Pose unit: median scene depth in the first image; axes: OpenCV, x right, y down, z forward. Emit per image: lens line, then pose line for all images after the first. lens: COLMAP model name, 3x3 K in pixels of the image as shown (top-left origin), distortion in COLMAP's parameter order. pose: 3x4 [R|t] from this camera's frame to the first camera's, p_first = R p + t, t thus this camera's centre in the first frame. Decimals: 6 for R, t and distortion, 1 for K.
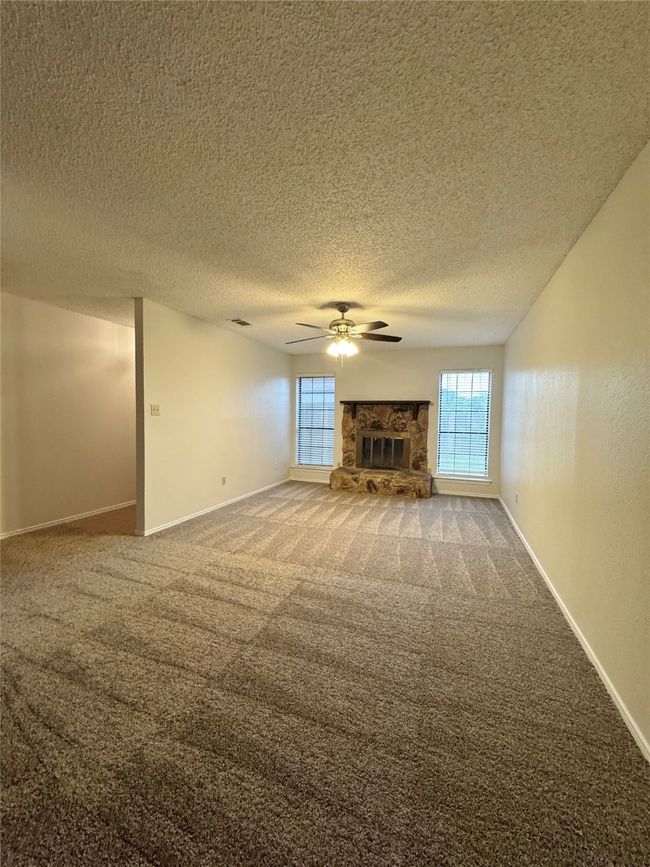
lens RADIAL K [[350.6, 0, 324.3], [0, 350.6, 433.2], [0, 0, 1]] dist [0.002077, 0.000356]
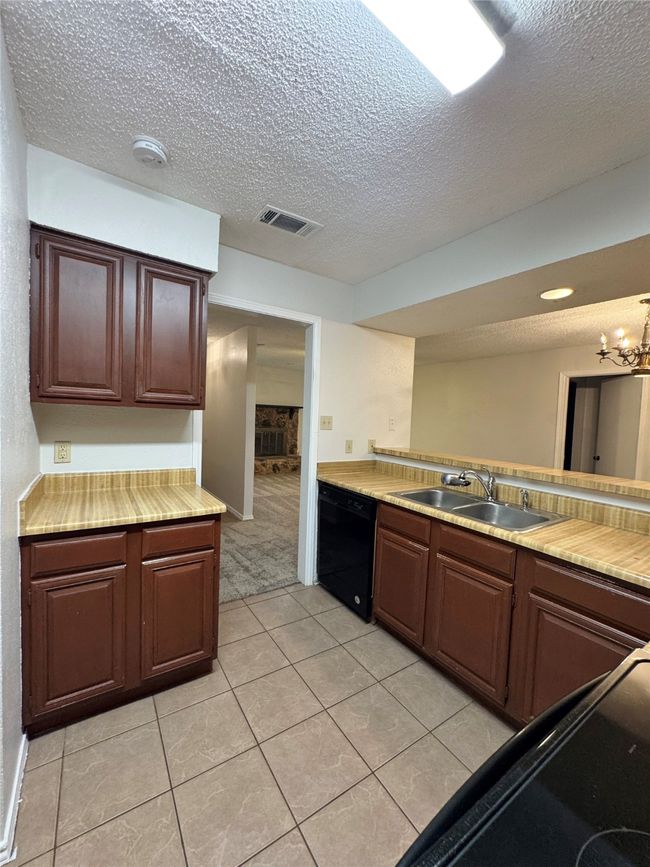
lens RADIAL K [[350.6, 0, 324.5], [0, 350.6, 432.3], [0, 0, 1]] dist [0.002077, 0.000356]
pose [[0.590509, -0.030118, 0.806469, -0.822466], [0.010653, 0.999507, 0.029527, -0.025953], [-0.806961, -0.008845, 0.590539, 0.040022]]
